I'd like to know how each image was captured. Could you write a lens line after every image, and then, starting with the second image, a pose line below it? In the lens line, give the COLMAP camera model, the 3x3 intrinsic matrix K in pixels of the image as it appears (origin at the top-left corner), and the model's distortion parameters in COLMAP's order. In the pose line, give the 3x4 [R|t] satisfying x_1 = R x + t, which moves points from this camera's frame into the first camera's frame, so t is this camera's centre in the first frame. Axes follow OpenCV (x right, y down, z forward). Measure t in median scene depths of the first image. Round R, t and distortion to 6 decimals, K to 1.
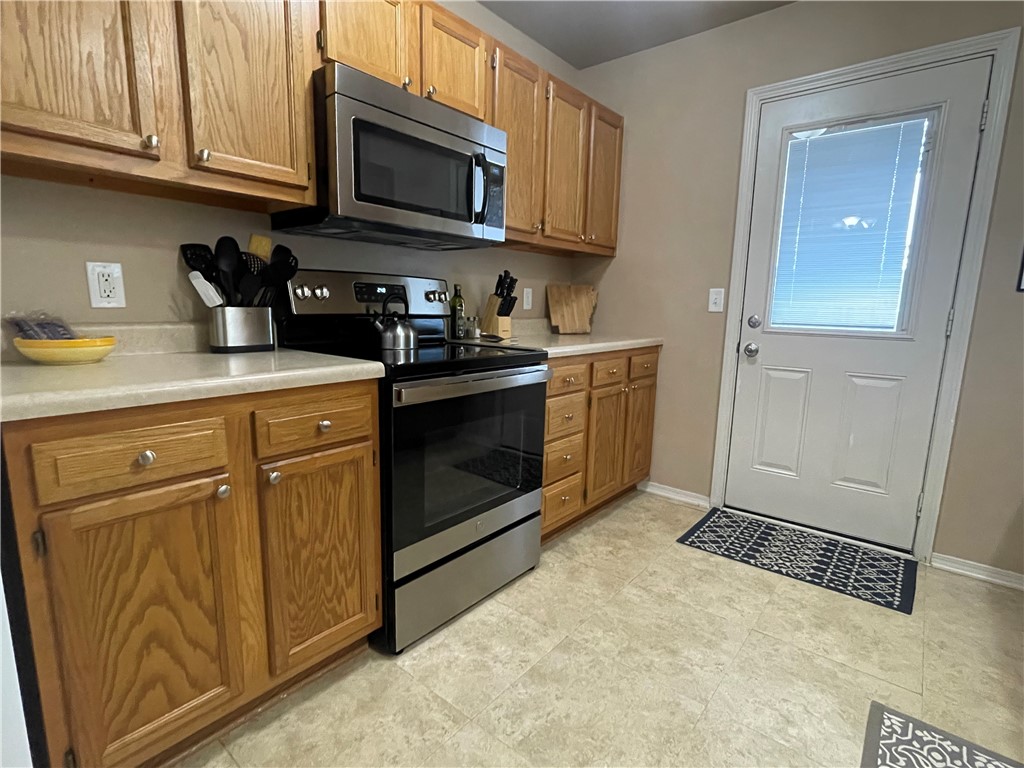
lens RADIAL K [[509.1, 0, 511.8], [0, 509.1, 386.6], [0, 0, 1]] dist [-0.018213, 0.008790]
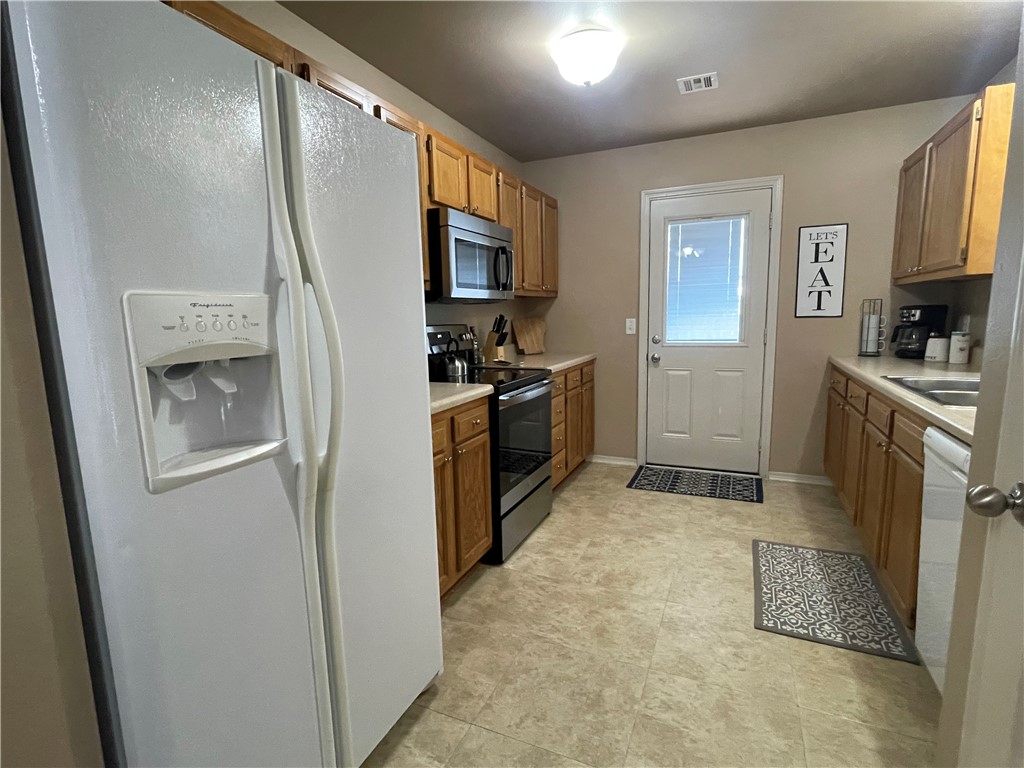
lens RADIAL K [[509.1, 0, 508.6], [0, 509.1, 386.1], [0, 0, 1]] dist [-0.018213, 0.008790]
pose [[0.964150, -0.078753, 0.253401, -0.411778], [0.083733, 0.996448, -0.008912, -0.014860], [-0.251799, 0.029811, 0.967320, -0.429544]]
